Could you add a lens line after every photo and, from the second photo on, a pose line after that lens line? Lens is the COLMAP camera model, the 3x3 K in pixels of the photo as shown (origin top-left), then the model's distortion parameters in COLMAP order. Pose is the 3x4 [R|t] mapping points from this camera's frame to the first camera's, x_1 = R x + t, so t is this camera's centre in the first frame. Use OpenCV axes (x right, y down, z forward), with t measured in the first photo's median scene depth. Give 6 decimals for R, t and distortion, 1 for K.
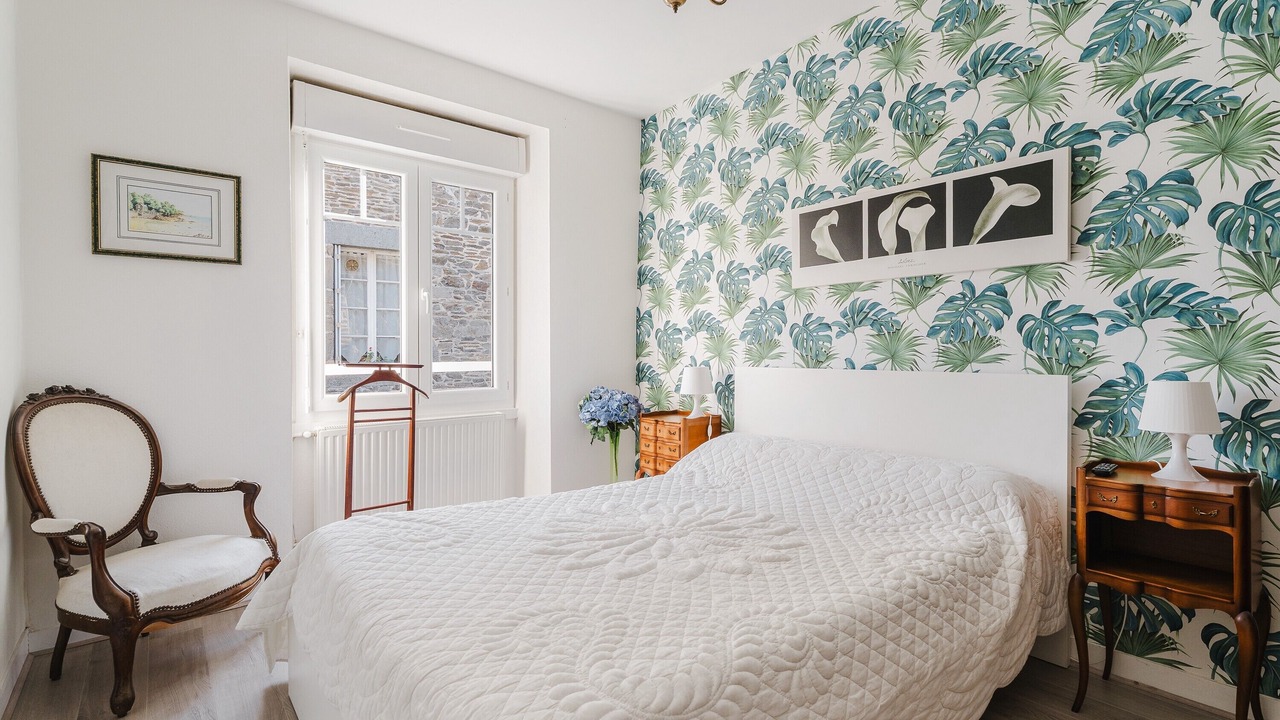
lens RADIAL K [[586.9, 0, 665.2], [0, 586.9, 359.7], [0, 0, 1]] dist [-0.001569, 0.000053]
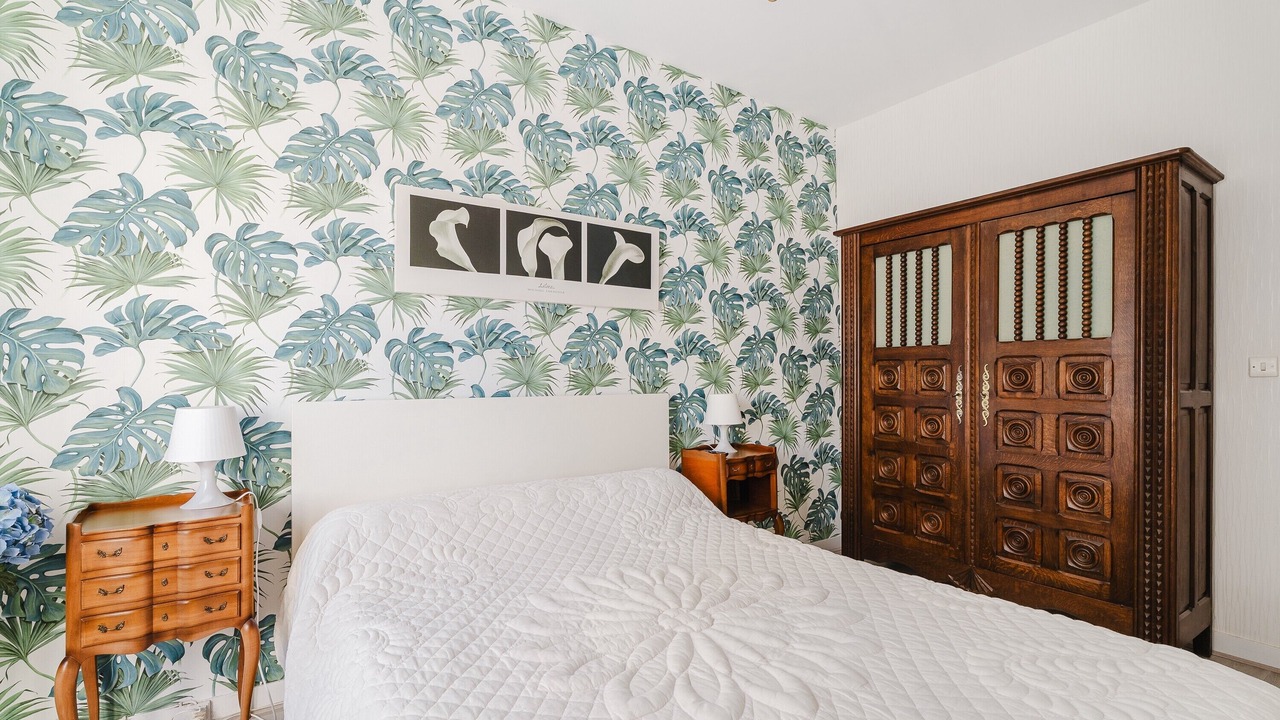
lens RADIAL K [[640.8, 0, 641.9], [0, 640.8, 376.5], [0, 0, 1]] dist [-0.009779, -0.000586]
pose [[0.058493, -0.005263, 0.998274, -0.730432], [0.015420, 0.999872, 0.004368, -0.018266], [-0.998169, 0.015138, 0.058567, 0.842885]]
